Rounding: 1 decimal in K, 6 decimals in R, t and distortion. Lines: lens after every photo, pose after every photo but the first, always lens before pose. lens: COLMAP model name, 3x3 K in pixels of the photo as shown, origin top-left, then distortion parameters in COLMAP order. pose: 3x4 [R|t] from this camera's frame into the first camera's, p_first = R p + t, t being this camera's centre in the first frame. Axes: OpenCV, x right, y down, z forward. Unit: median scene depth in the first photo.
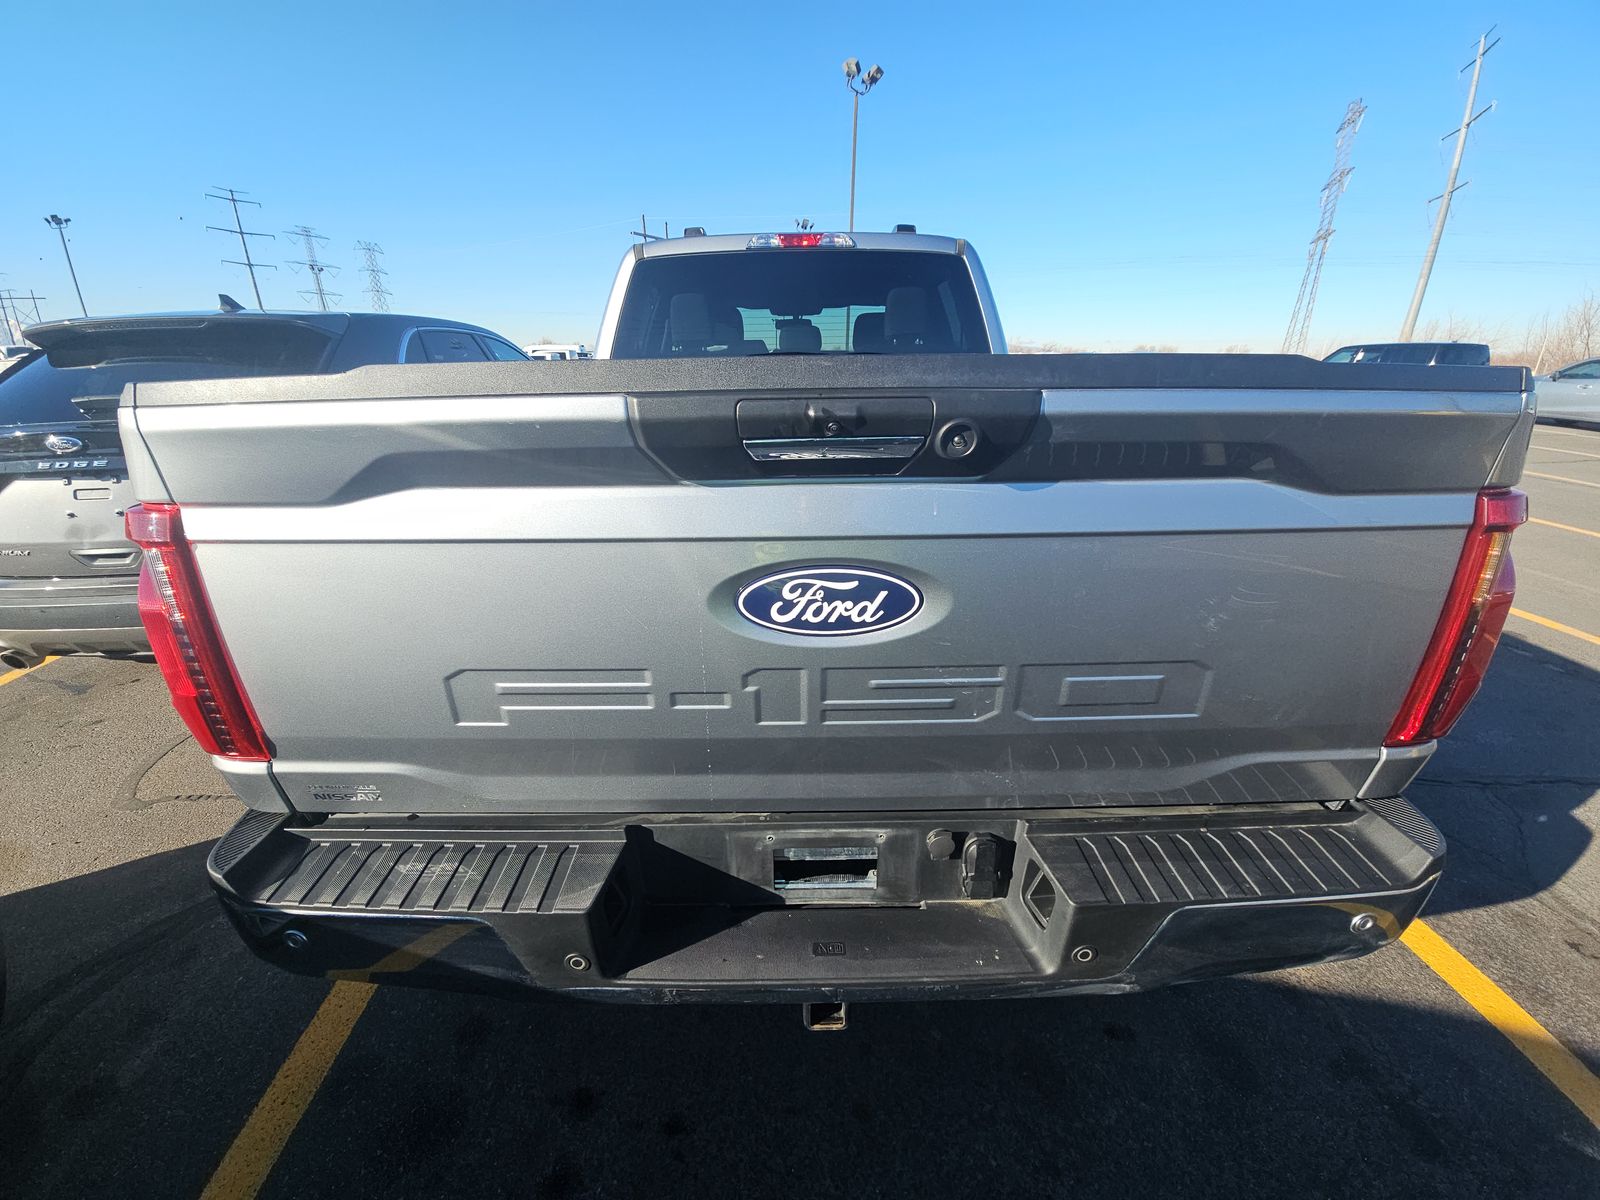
lens RADIAL K [[632.1, 0, 789.5], [0, 632.1, 599.1], [0, 0, 1]] dist [0.001012, -0.001904]
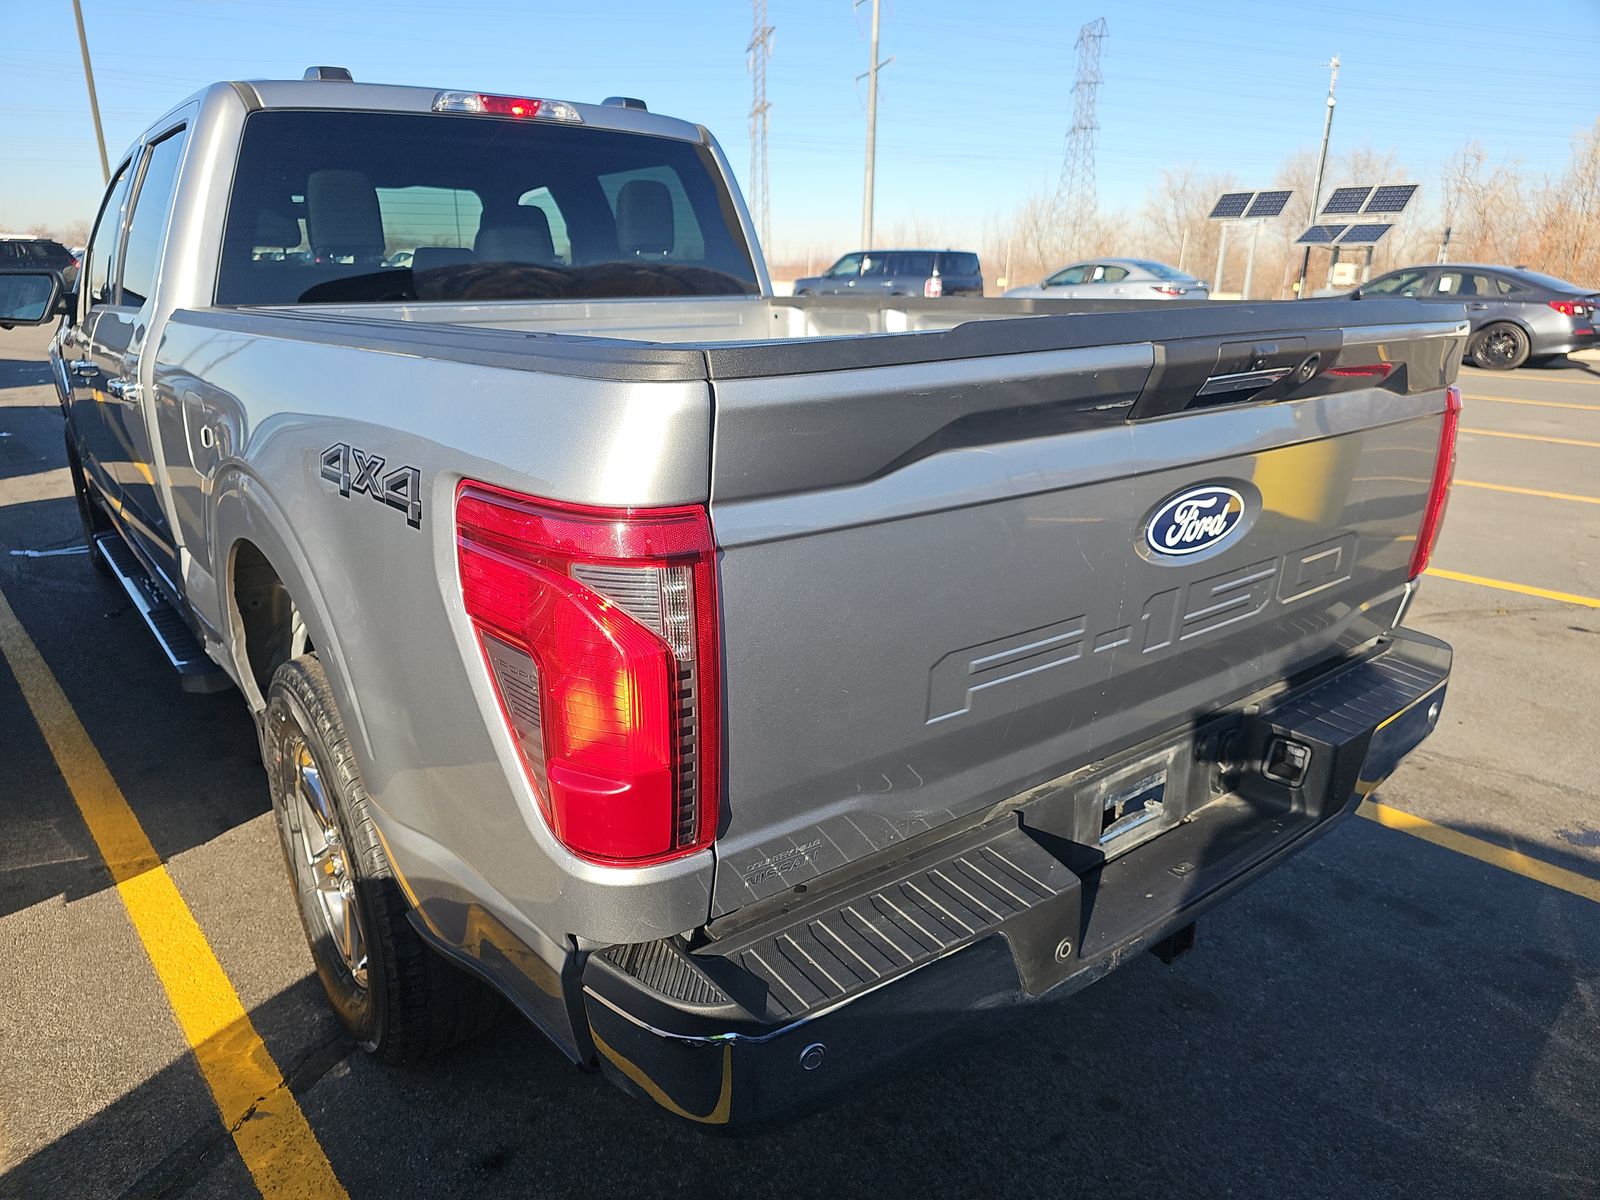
lens RADIAL K [[1052.7, 0, 739.3], [0, 1052.7, 596.5], [0, 0, 1]] dist [0.025320, -0.014319]
pose [[0.808202, -0.167107, 0.564698, -0.508498], [0.197008, 0.980368, 0.008153, -0.011581], [-0.554974, 0.104661, 0.825257, -0.020872]]
